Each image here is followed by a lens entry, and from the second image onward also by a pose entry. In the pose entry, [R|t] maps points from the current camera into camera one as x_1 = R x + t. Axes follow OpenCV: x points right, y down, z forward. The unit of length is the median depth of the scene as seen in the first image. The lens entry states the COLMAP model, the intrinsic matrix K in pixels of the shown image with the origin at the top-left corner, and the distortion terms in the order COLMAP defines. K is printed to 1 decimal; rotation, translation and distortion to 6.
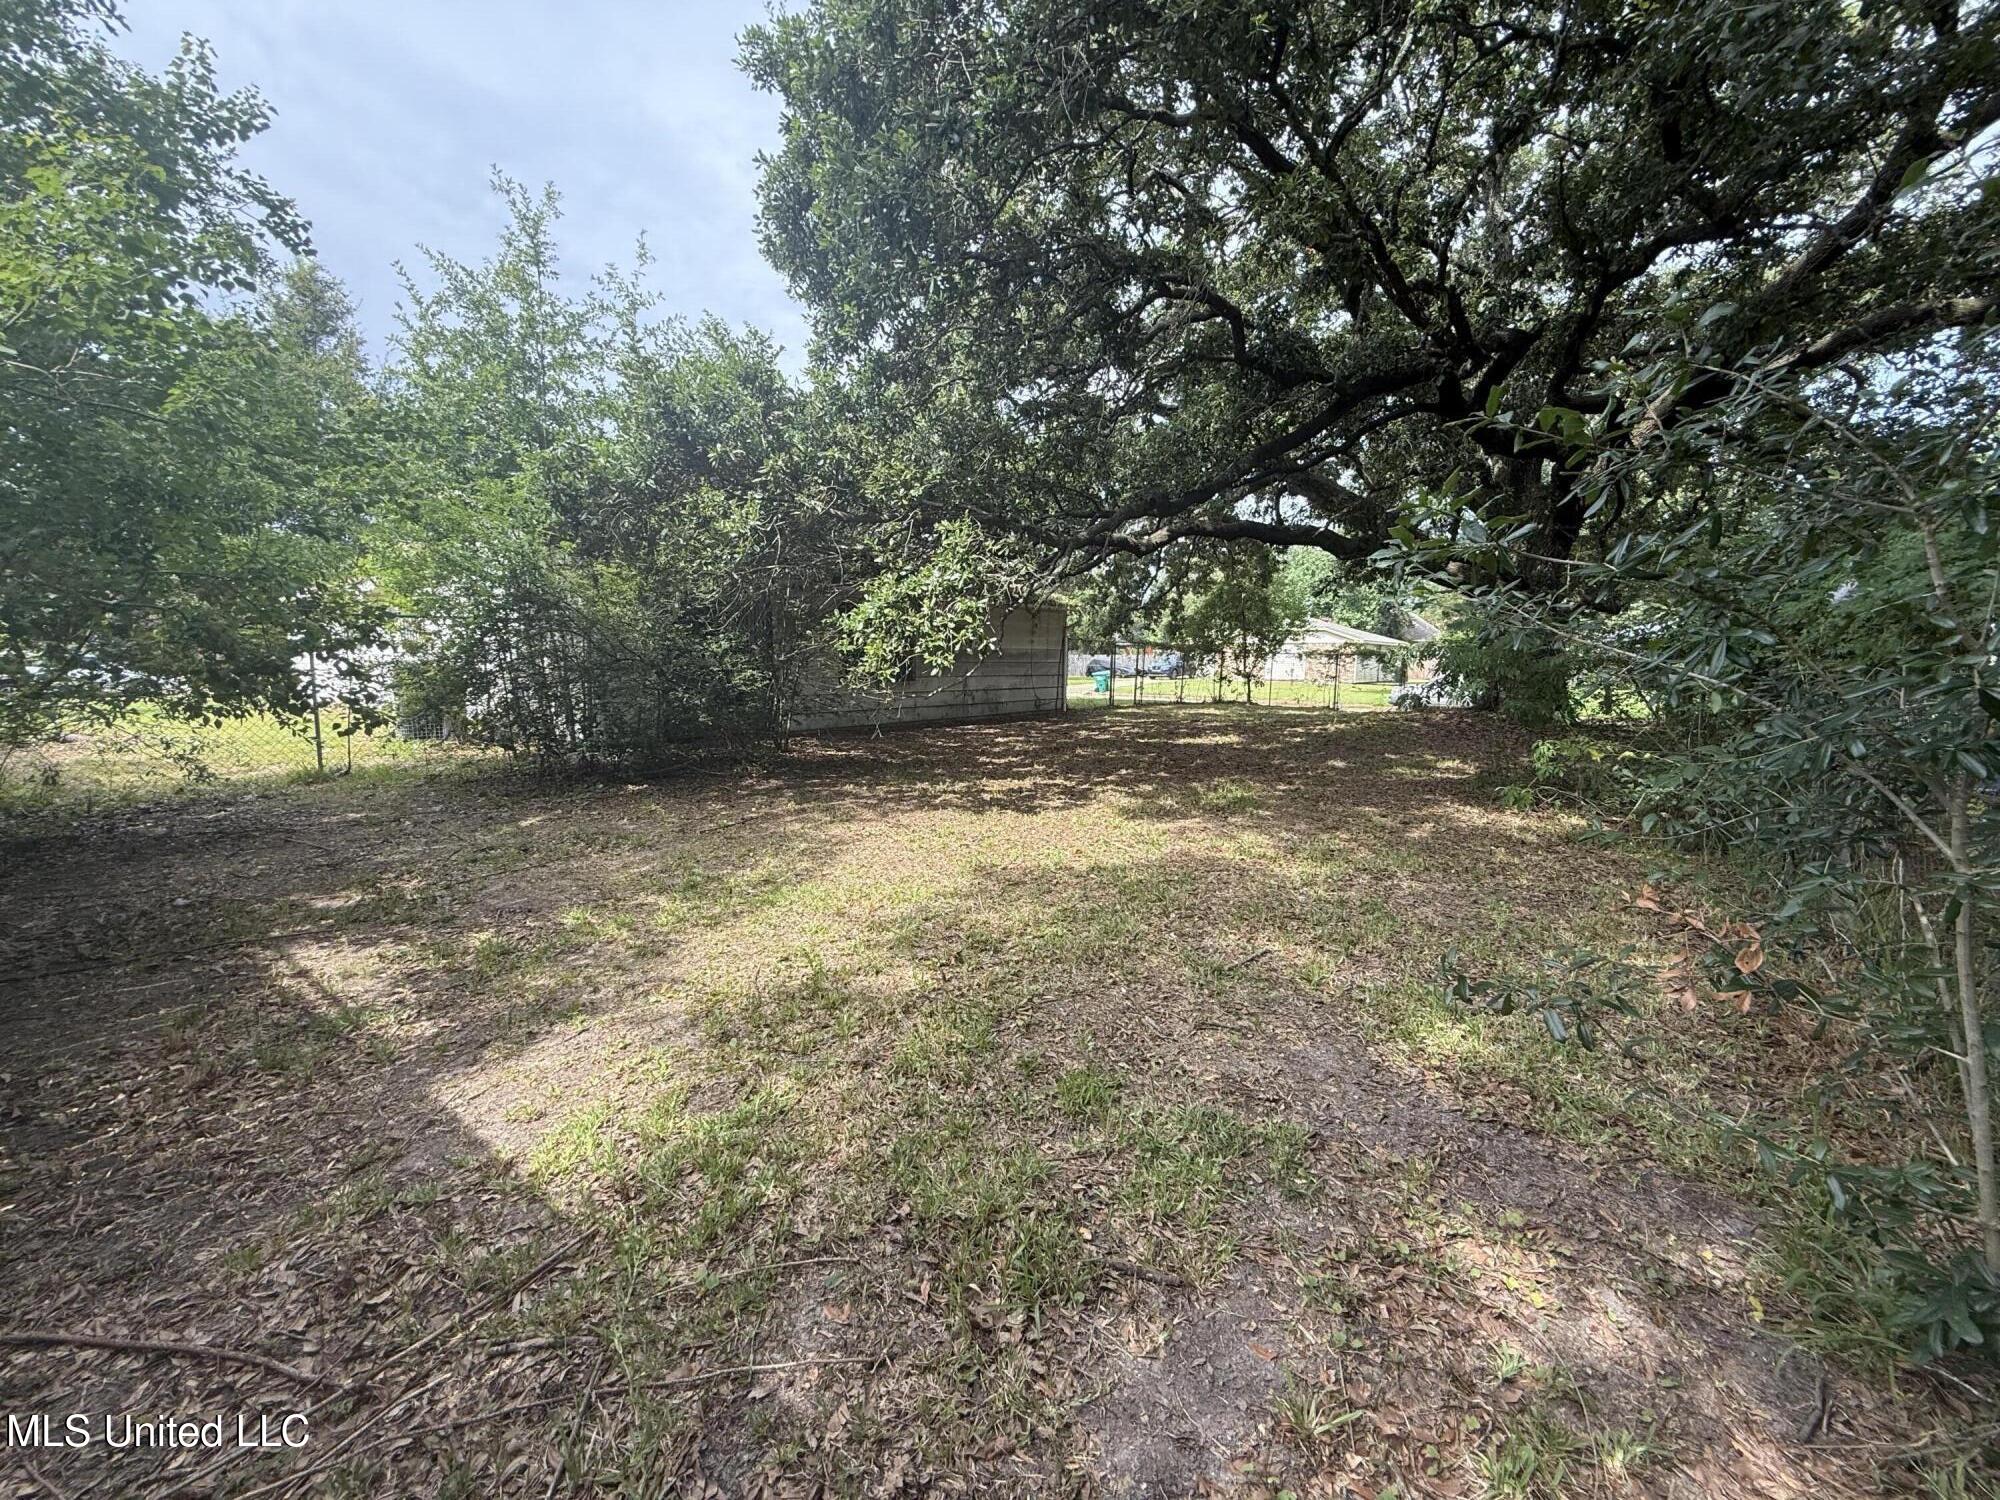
lens RADIAL K [[800.0, 0, 1003.7], [0, 800.0, 751.3], [0, 0, 1]] dist [0.001218, 0.000062]
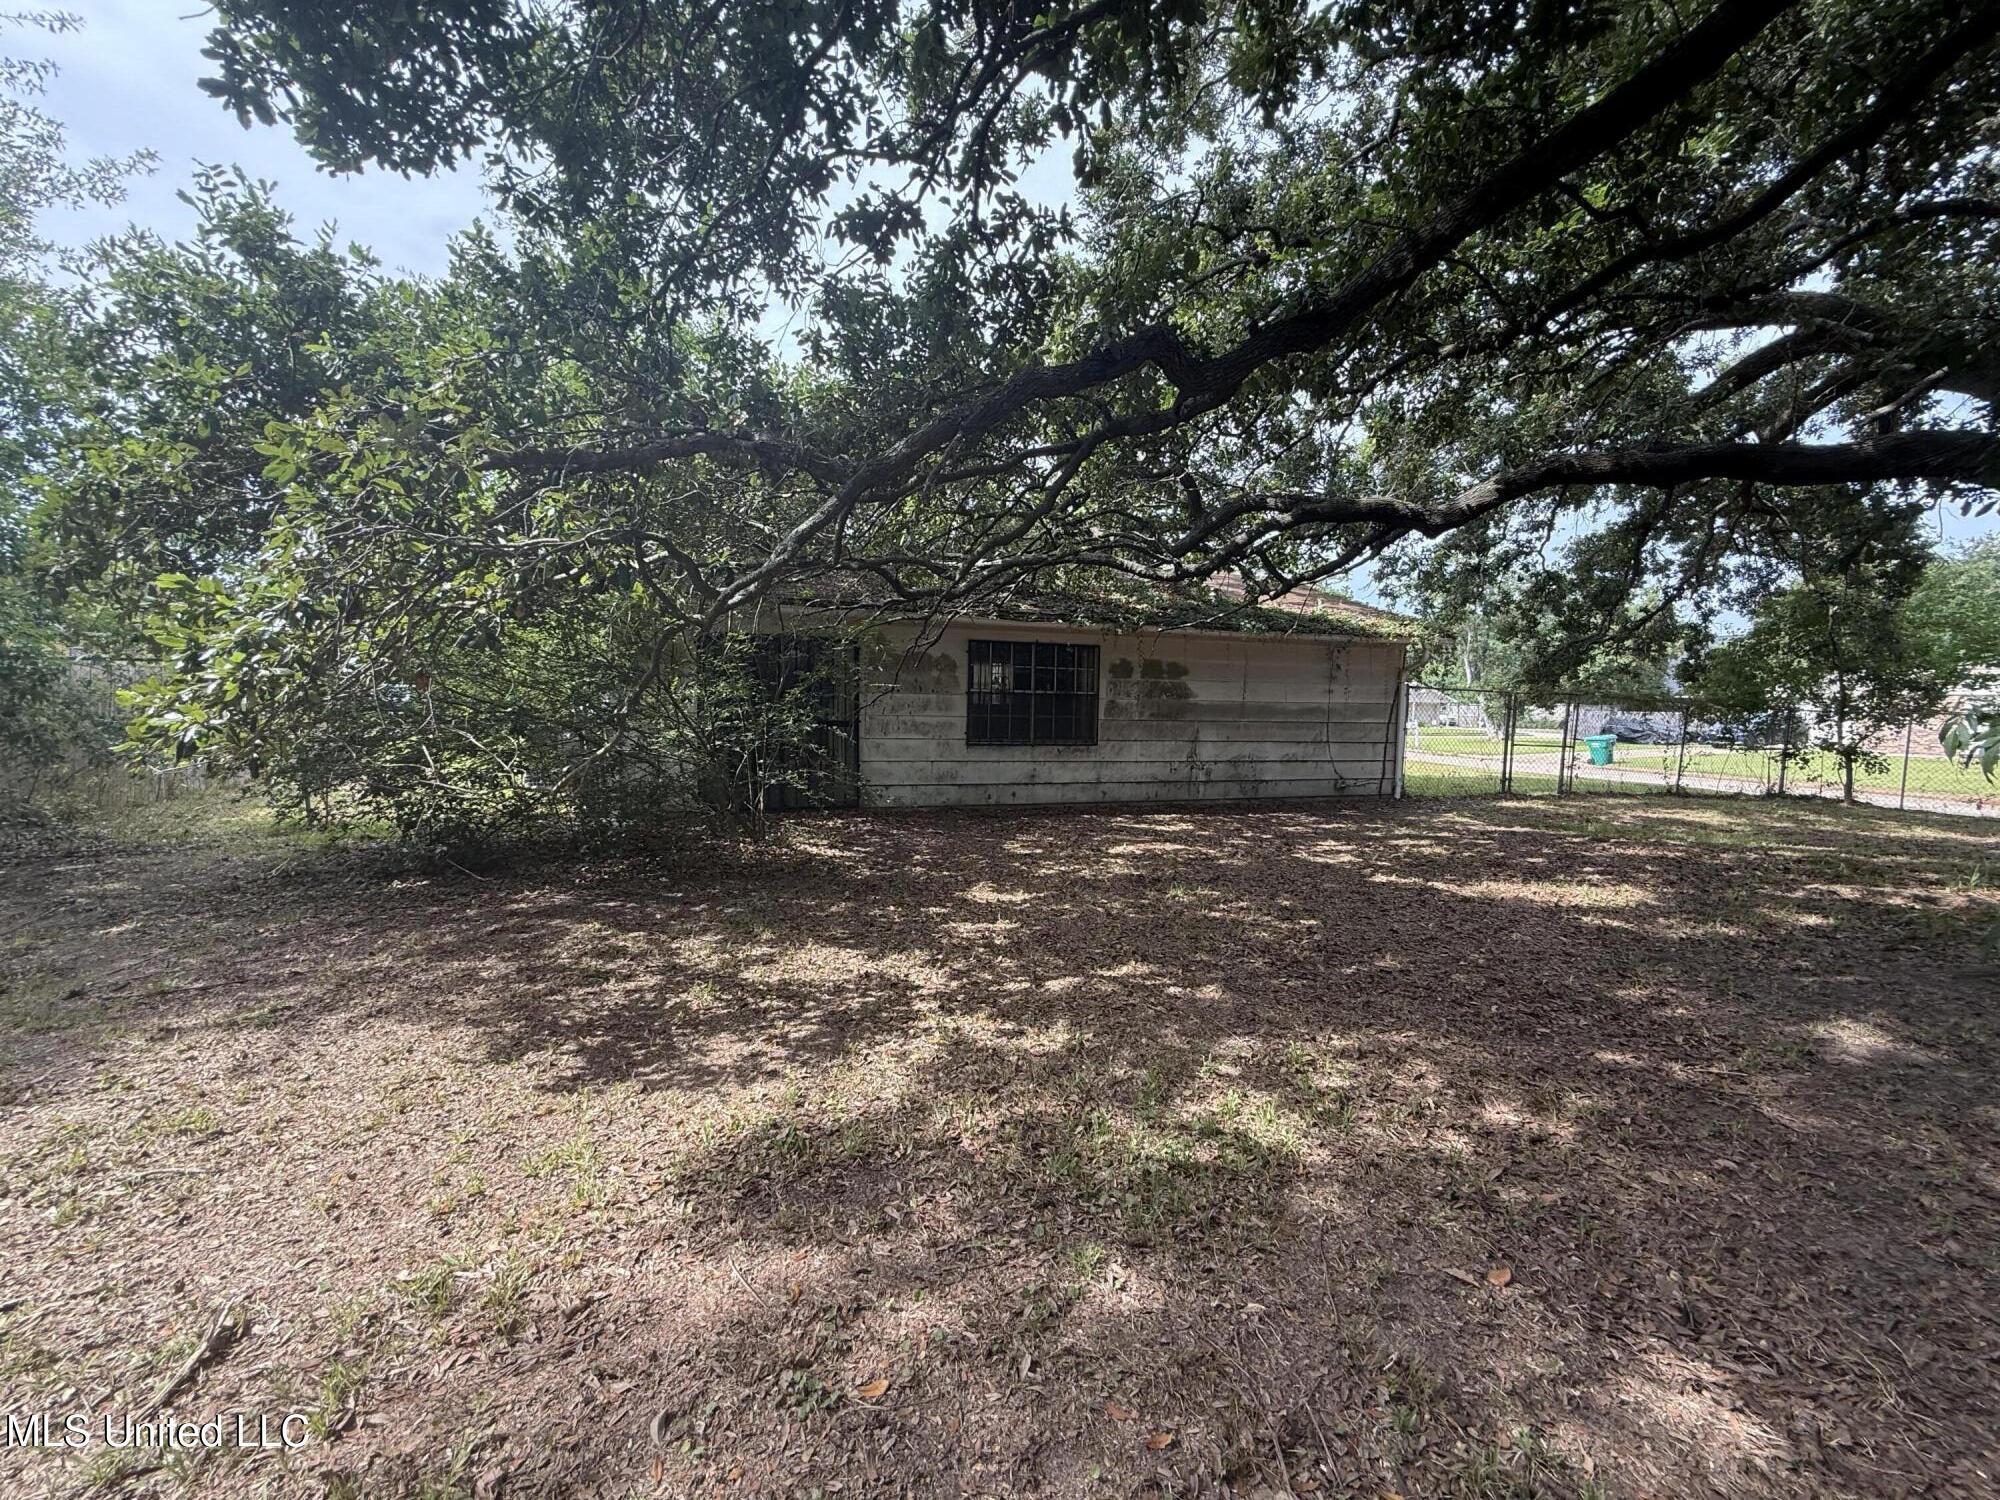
lens RADIAL K [[800.0, 0, 996.2], [0, 800.0, 752.6], [0, 0, 1]] dist [0.001218, 0.000062]
pose [[0.829788, 0.039141, -0.556704, 0.123103], [-0.076380, 0.996116, -0.043813, -0.024776], [0.552827, 0.078877, 0.829555, 0.211091]]
